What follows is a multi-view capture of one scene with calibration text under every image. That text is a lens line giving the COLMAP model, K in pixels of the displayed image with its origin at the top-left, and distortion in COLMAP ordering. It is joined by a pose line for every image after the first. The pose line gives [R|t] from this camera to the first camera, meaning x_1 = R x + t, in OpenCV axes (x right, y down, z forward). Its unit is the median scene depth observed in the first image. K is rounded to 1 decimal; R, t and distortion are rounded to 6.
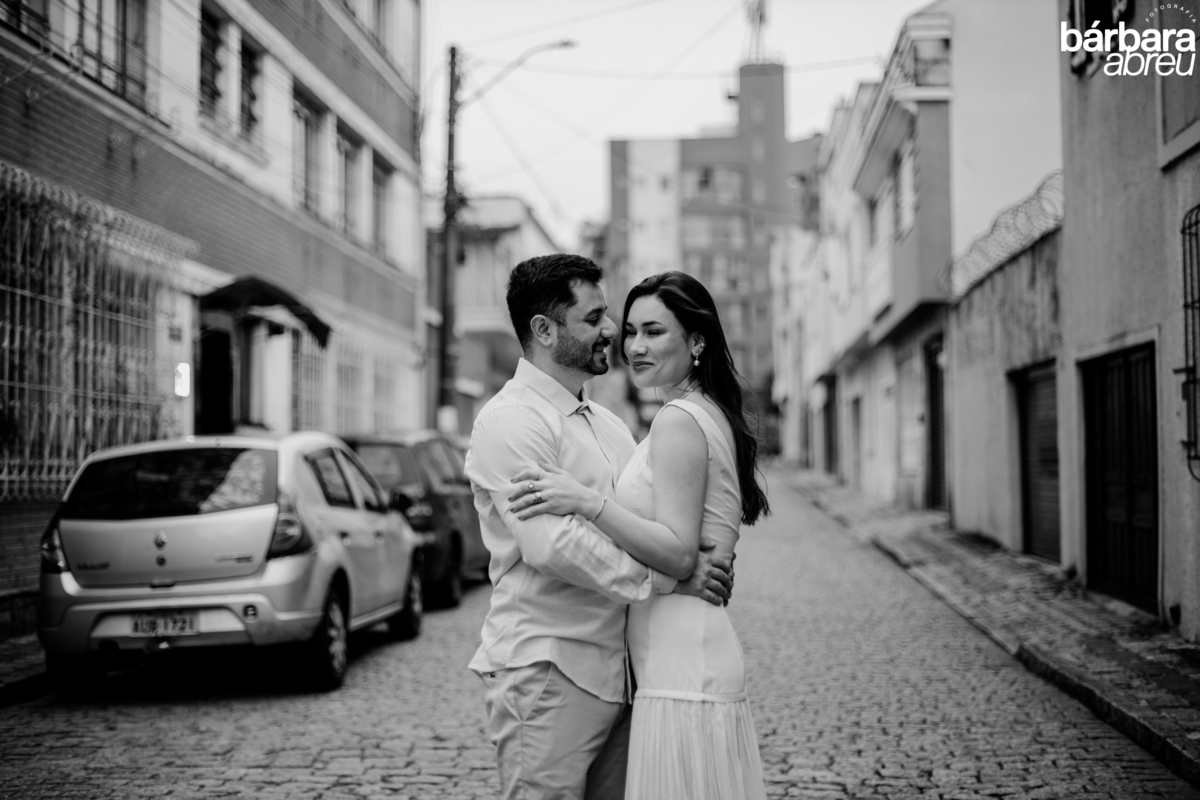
lens RADIAL K [[1705.5, 0, 603.9], [0, 1705.5, 395.3], [0, 0, 1]] dist [-0.189247, 0.330307]
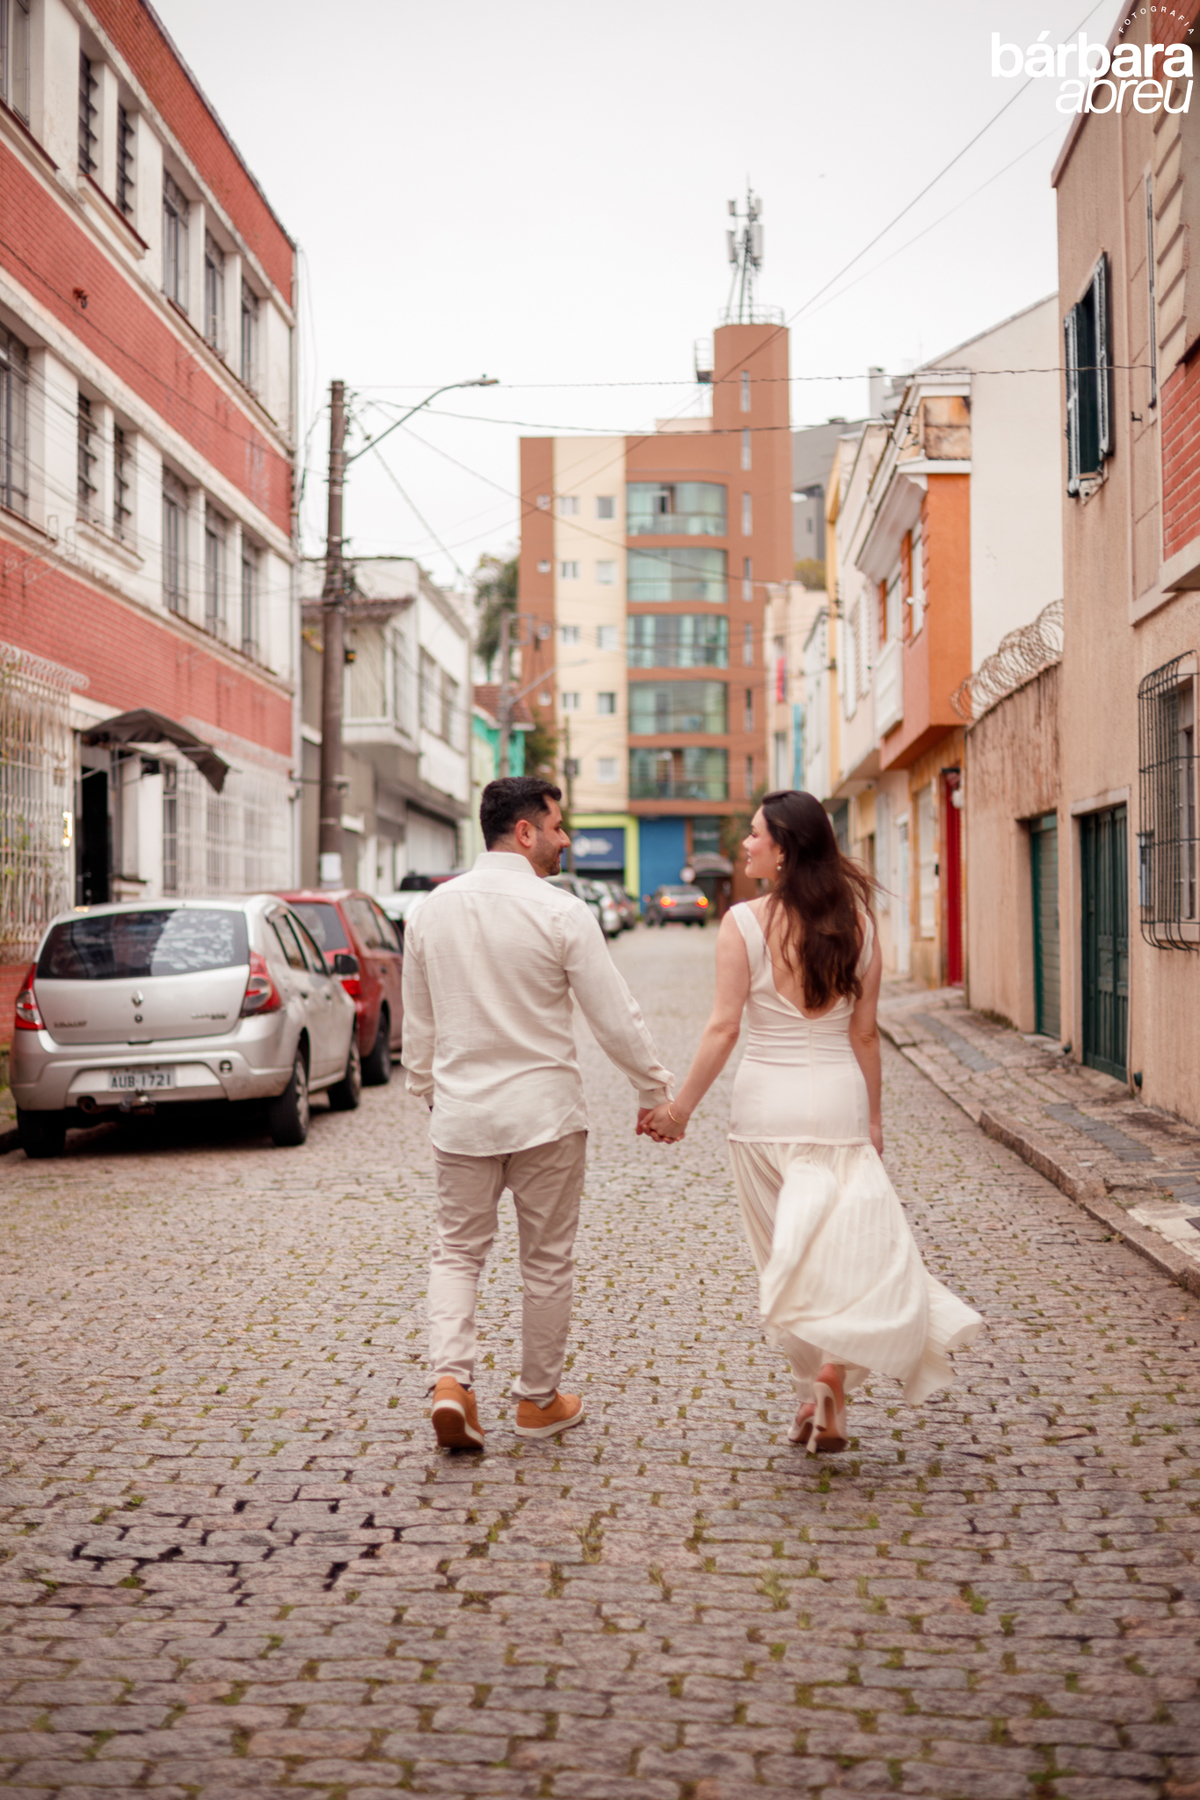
lens RADIAL K [[2558.3, 0, 594.7], [0, 2558.3, 901.5], [0, 0, 1]] dist [-0.189247, 0.330307]
pose [[0.999477, 0.002420, 0.032257, -0.017958], [-0.003421, 0.999513, 0.031026, -0.013240], [-0.032166, -0.031120, 0.998998, -0.321139]]
